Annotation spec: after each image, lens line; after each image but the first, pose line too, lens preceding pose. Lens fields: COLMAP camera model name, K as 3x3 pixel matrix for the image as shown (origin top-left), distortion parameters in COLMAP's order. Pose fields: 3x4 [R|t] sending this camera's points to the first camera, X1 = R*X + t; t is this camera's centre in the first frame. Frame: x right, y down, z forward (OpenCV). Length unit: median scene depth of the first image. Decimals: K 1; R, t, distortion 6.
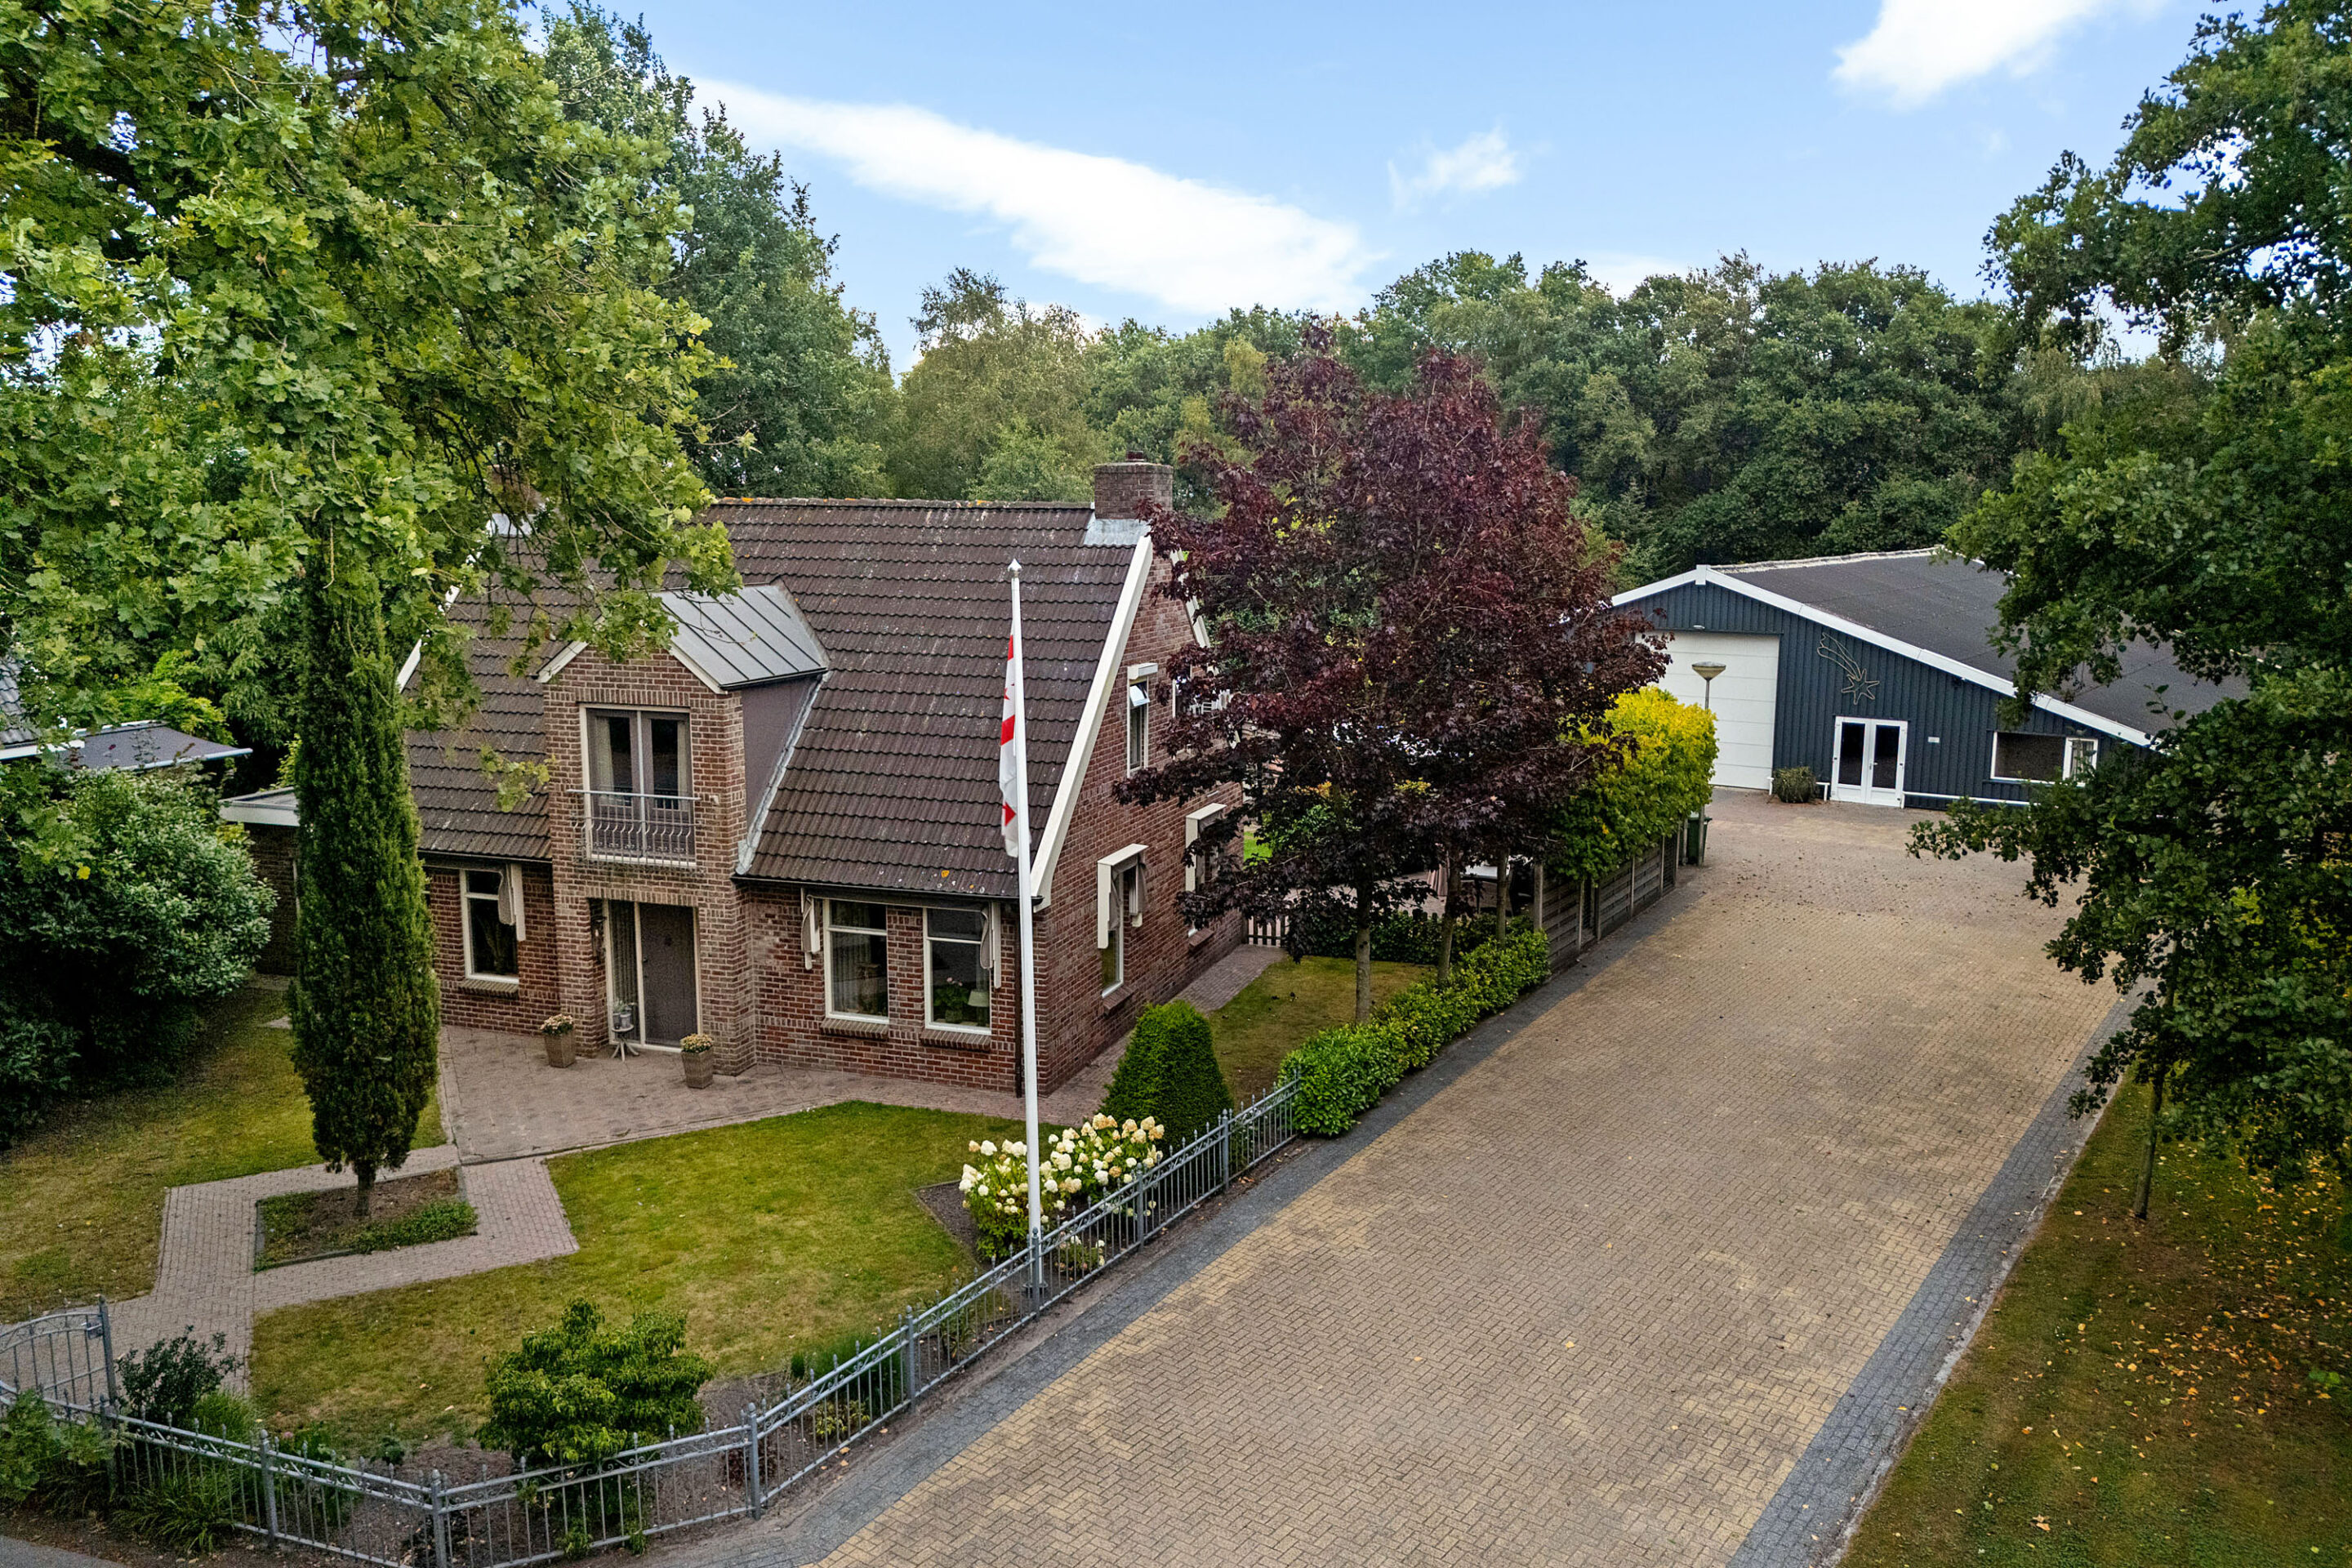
lens RADIAL K [[1749.6, 0, 1191.9], [0, 1749.6, 709.0], [0, 0, 1]] dist [0.071672, -0.058671]
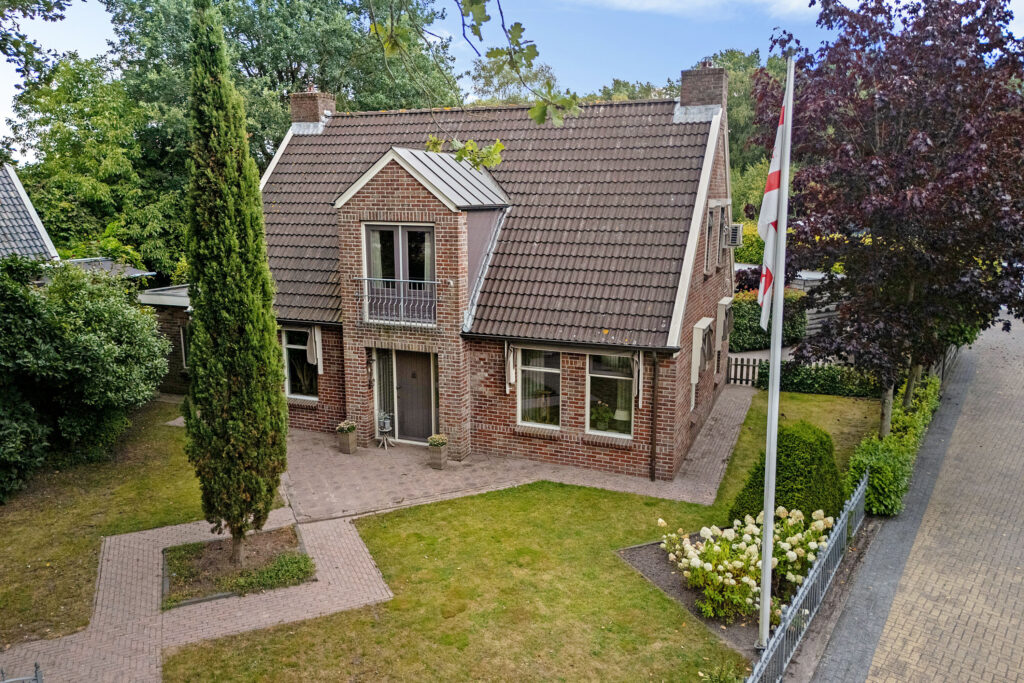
lens RADIAL K [[761.7, 0, 518.9], [0, 761.7, 308.8], [0, 0, 1]] dist [0.071672, -0.058671]
pose [[0.998829, 0.004481, -0.048177, -0.178908], [-0.002909, 0.999463, 0.032639, 0.052289], [0.048298, -0.032461, 0.998305, 0.339470]]
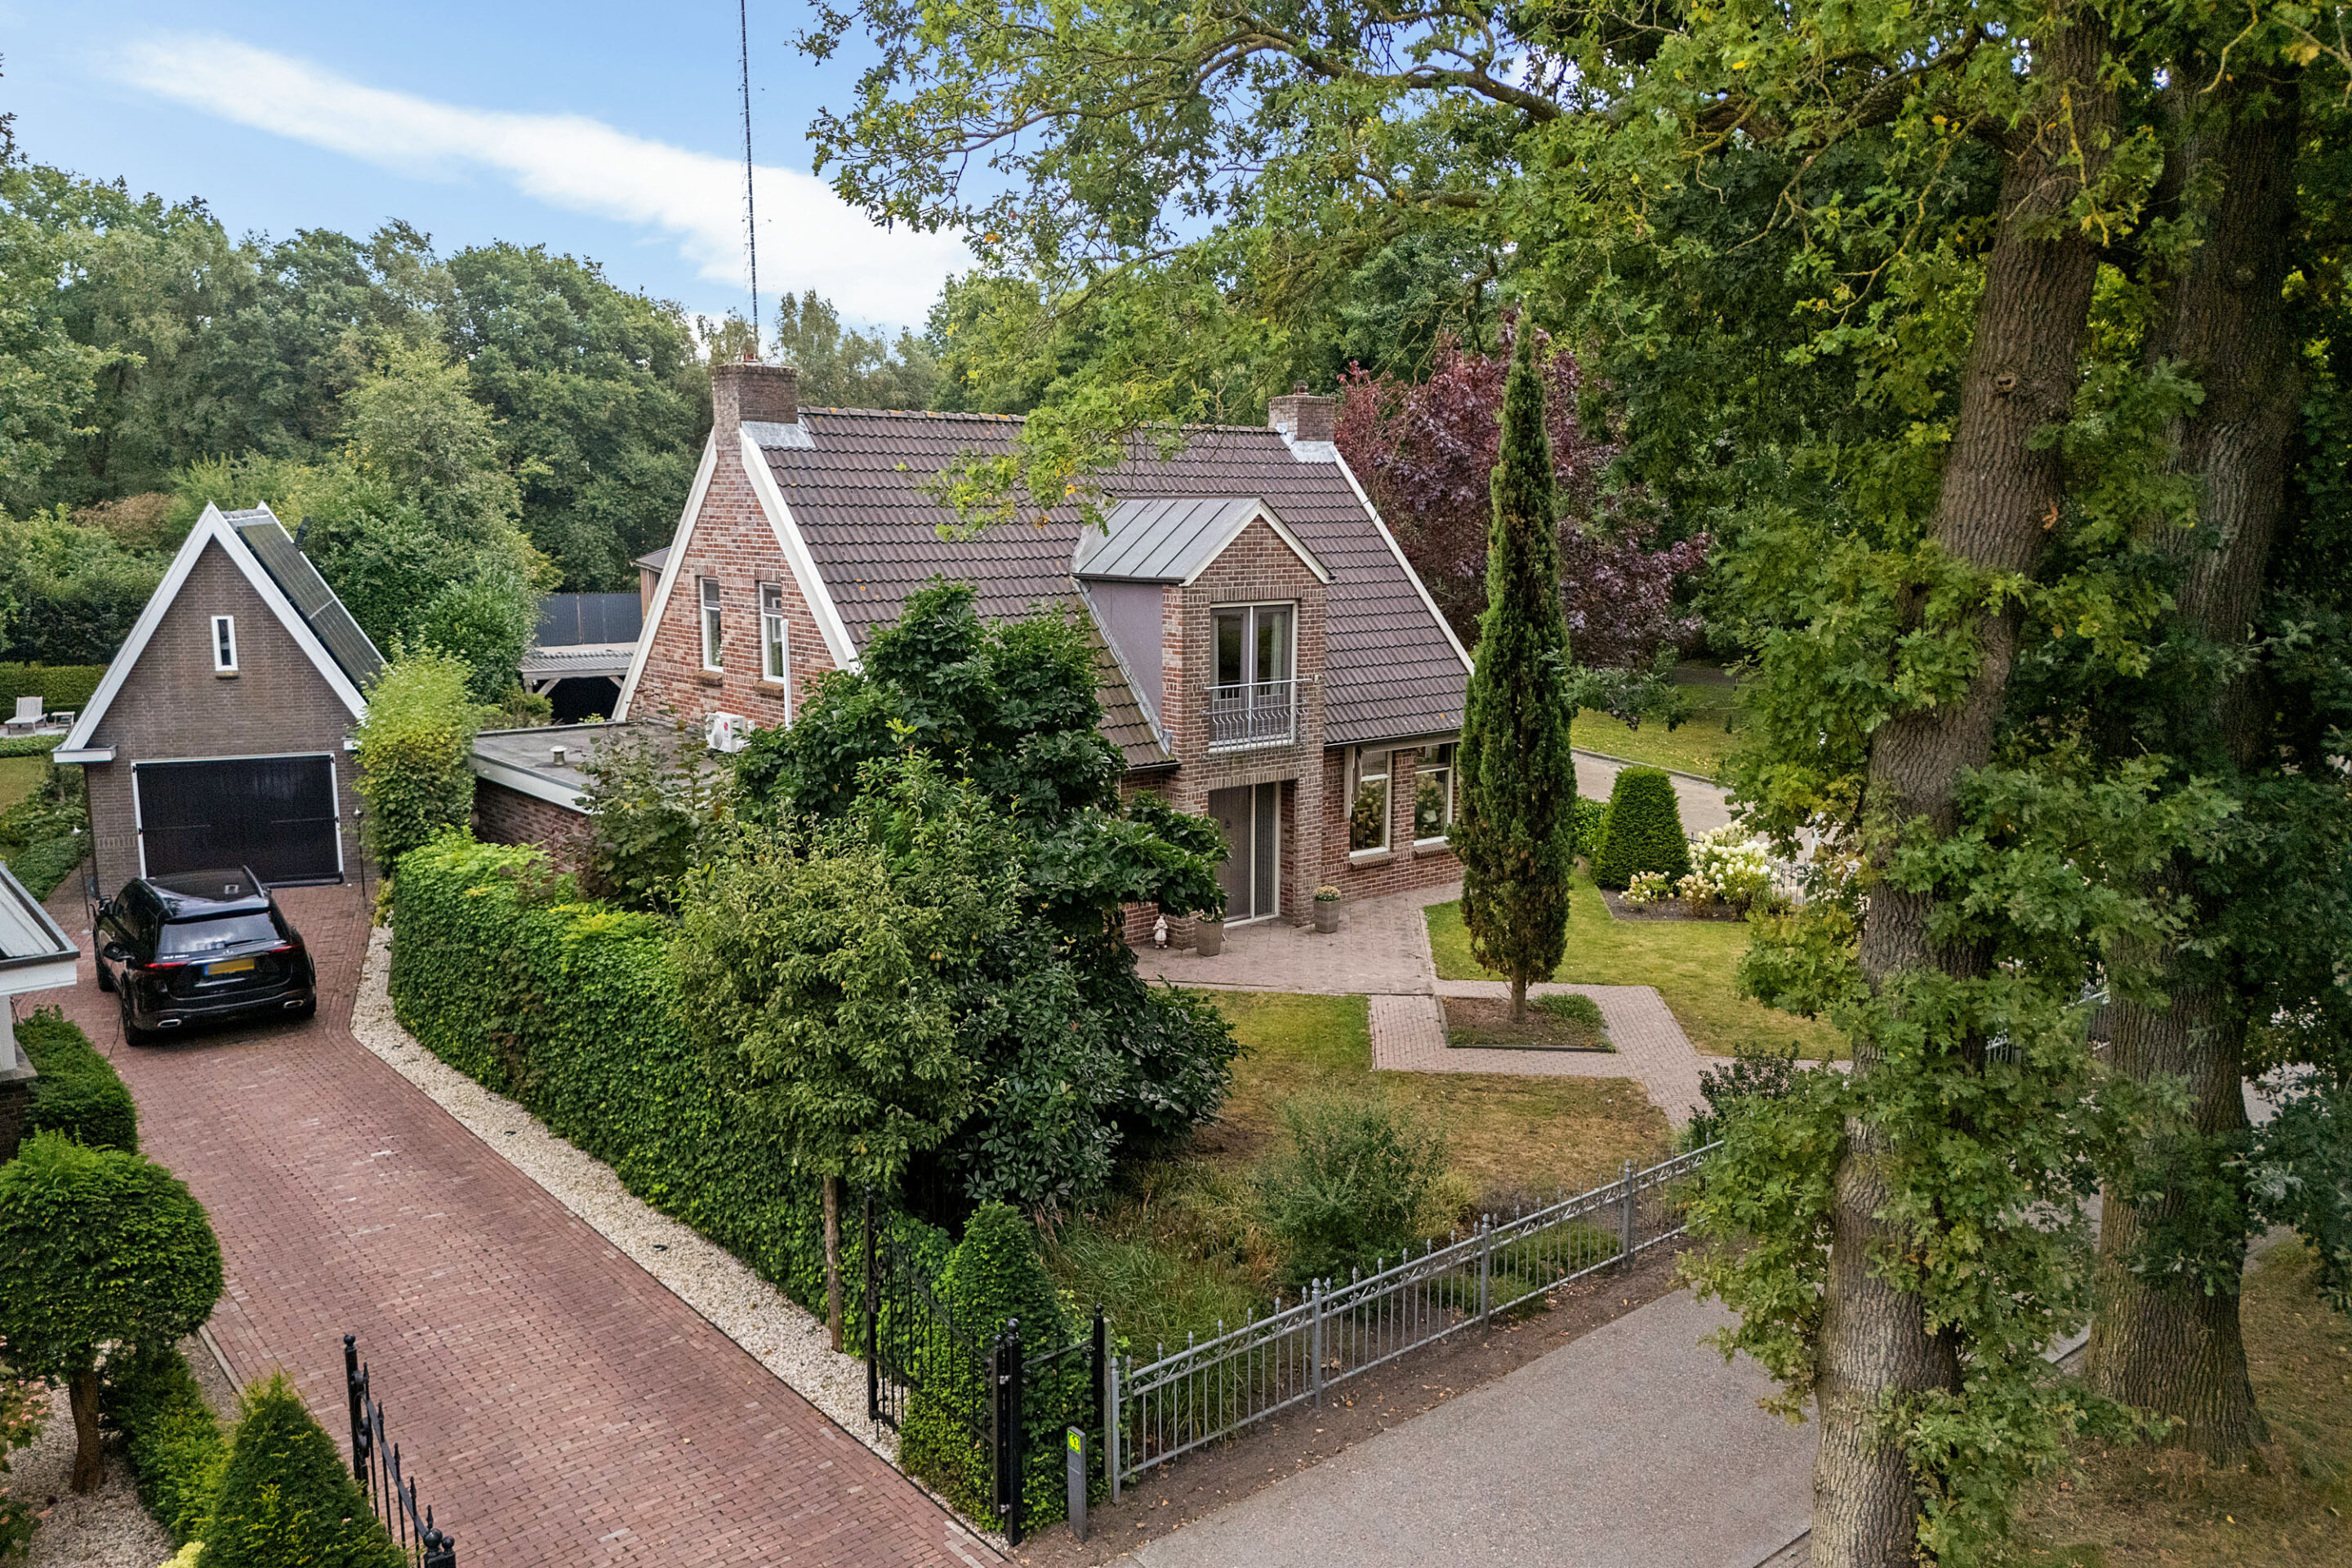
lens RADIAL K [[1749.6, 0, 1191.9], [0, 1749.6, 709.0], [0, 0, 1]] dist [0.071672, -0.058671]
pose [[0.512077, -0.105986, 0.852376, -1.276945], [0.102818, 0.992786, 0.061675, -0.006338], [-0.852764, 0.056057, 0.519280, 0.487409]]
